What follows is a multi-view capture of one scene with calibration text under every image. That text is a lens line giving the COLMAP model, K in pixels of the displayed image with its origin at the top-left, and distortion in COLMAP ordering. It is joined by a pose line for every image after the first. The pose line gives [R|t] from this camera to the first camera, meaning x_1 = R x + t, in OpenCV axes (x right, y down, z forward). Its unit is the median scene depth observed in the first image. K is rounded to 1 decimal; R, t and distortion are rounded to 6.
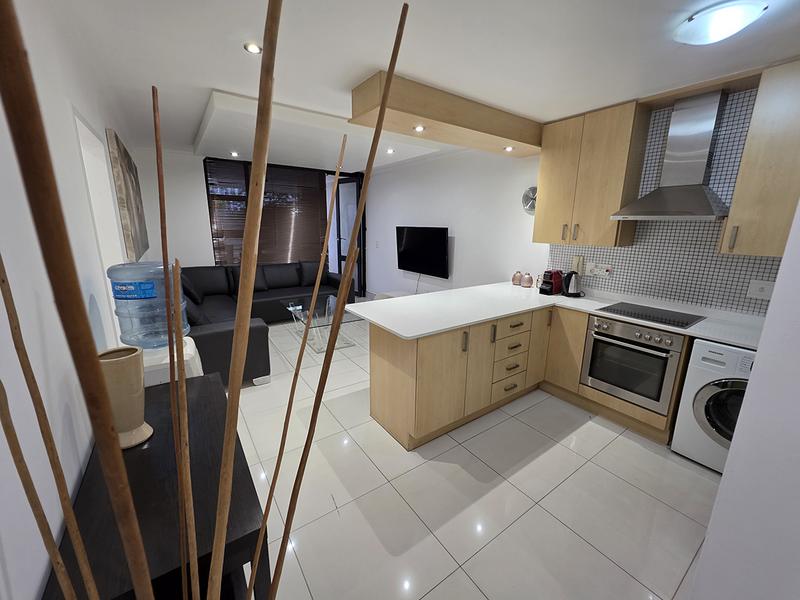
lens RADIAL K [[318.3, 0, 400.0], [0, 318.3, 300.0], [0, 0, 1]] dist [0.000591, 0.000098]
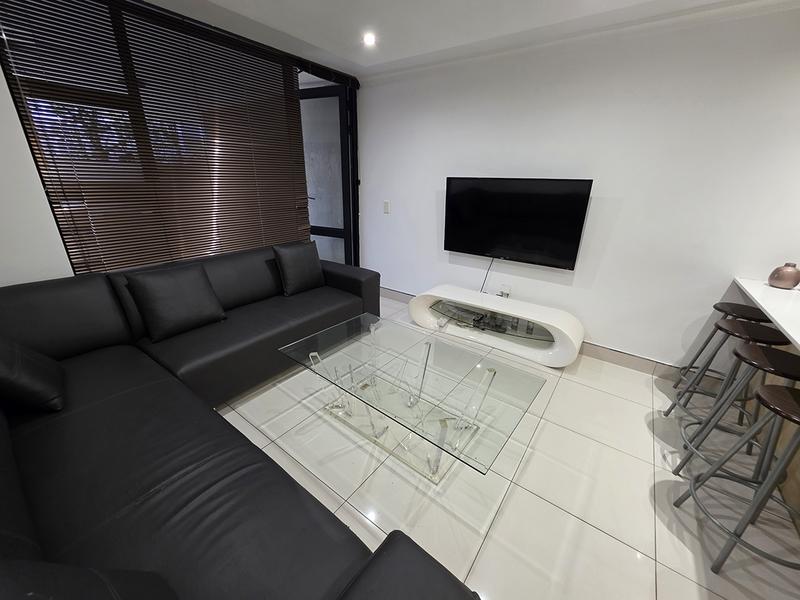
lens RADIAL K [[318.3, 0, 400.0], [0, 318.3, 300.0], [0, 0, 1]] dist [0.000591, 0.000098]
pose [[0.948143, -0.105218, 0.299924, -0.322822], [0.064148, 0.987546, 0.143655, -0.110355], [-0.311304, -0.116966, 0.943085, 0.502972]]
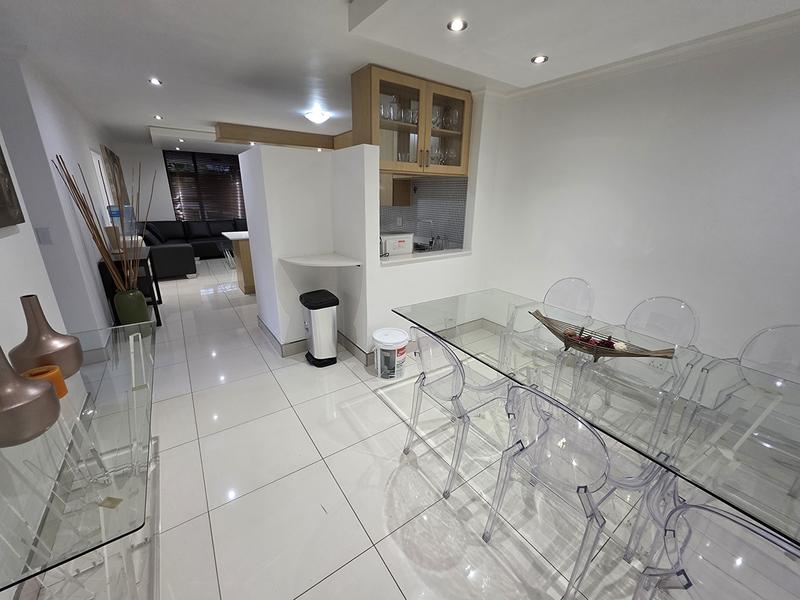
lens RADIAL K [[318.3, 0, 400.0], [0, 318.3, 300.0], [0, 0, 1]] dist [0.000591, 0.000098]
pose [[0.999996, 0.002462, -0.001177, 0.505275], [-0.002350, 0.996209, 0.086958, 0.140916], [0.001386, -0.086955, 0.996211, -0.564257]]
